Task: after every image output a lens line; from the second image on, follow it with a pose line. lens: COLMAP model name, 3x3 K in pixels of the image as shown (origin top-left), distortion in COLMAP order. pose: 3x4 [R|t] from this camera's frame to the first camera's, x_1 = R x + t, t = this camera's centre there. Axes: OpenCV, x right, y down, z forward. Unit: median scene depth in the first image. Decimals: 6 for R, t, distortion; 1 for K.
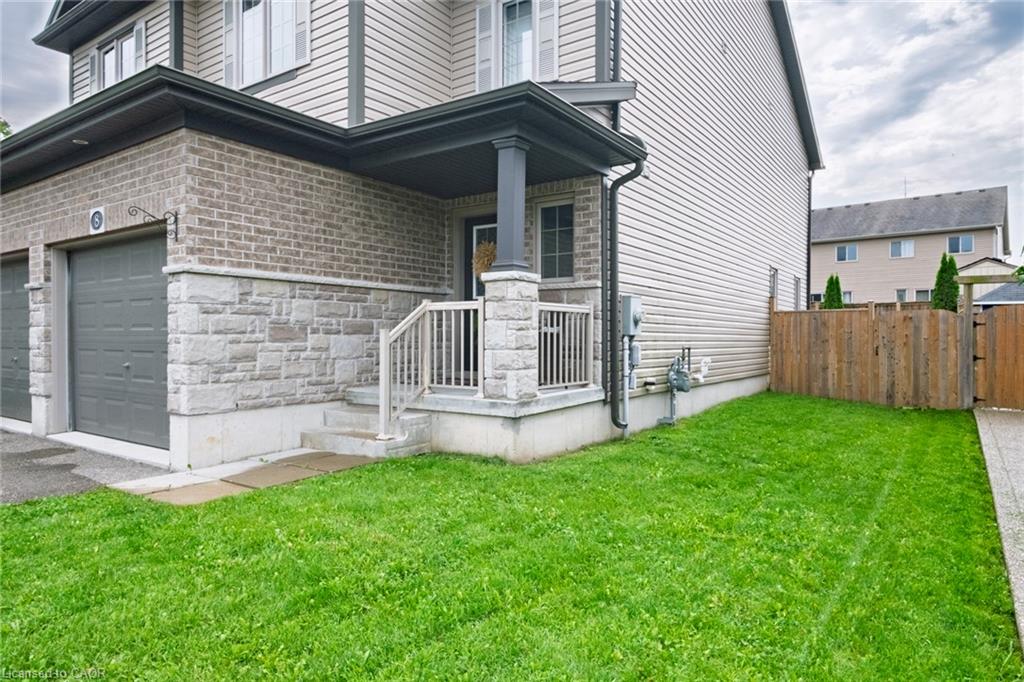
lens RADIAL K [[627.3, 0, 514.7], [0, 627.3, 341.0], [0, 0, 1]] dist [0.001524, -0.000864]
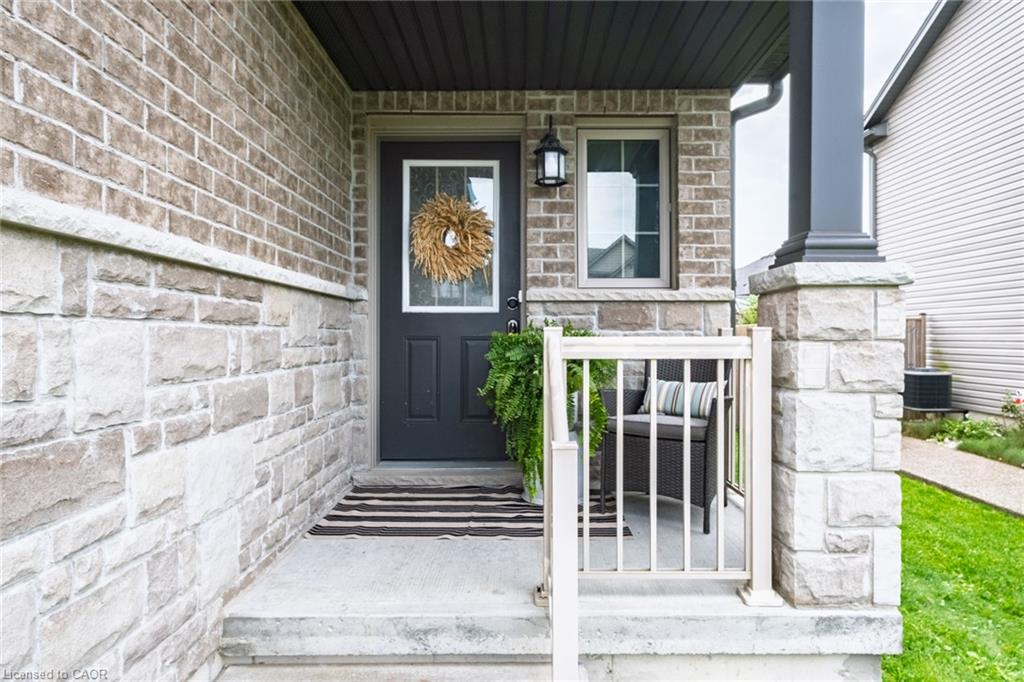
lens RADIAL K [[627.3, 0, 511.9], [0, 627.3, 338.0], [0, 0, 1]] dist [0.001524, -0.000864]
pose [[0.816861, -0.004100, 0.576820, -0.344673], [0.005253, 0.999986, -0.000330, -0.057873], [-0.576810, 0.003299, 0.816872, 0.704510]]
